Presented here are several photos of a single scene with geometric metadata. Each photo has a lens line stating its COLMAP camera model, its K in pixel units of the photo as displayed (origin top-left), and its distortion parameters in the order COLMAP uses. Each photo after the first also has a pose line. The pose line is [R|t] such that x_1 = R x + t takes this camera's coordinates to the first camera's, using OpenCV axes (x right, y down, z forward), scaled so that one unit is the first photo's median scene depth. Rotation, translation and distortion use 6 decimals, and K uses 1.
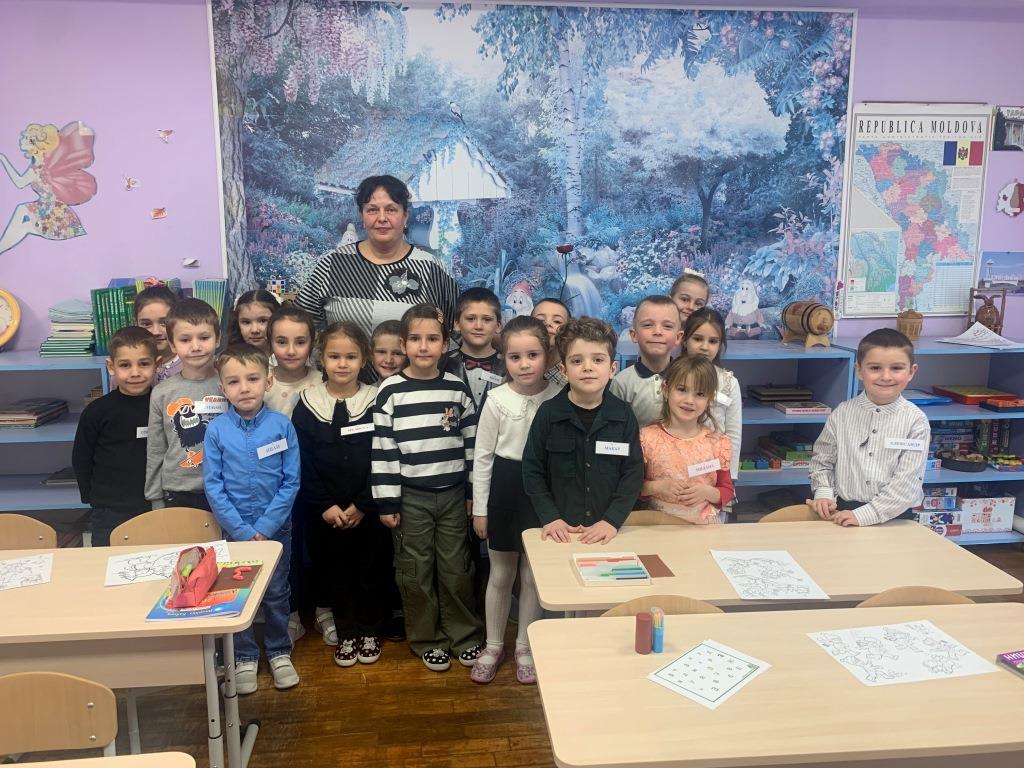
lens RADIAL K [[784.5, 0, 512.1], [0, 784.5, 384.4], [0, 0, 1]] dist [-0.008892, -0.001709]
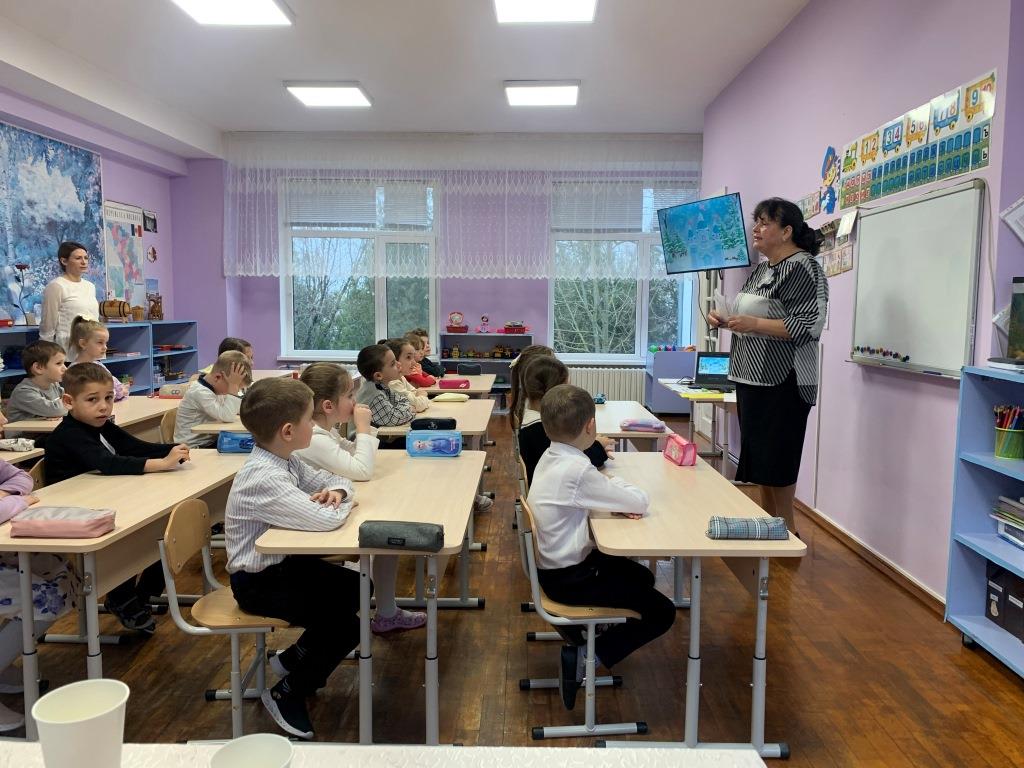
lens RADIAL K [[784.5, 0, 512.6], [0, 784.5, 382.4], [0, 0, 1]] dist [-0.008892, -0.001709]
pose [[0.137024, -0.091993, 0.986287, -1.405504], [0.149911, 0.986136, 0.071152, 0.104055], [-0.979158, 0.138106, 0.148915, -0.228395]]
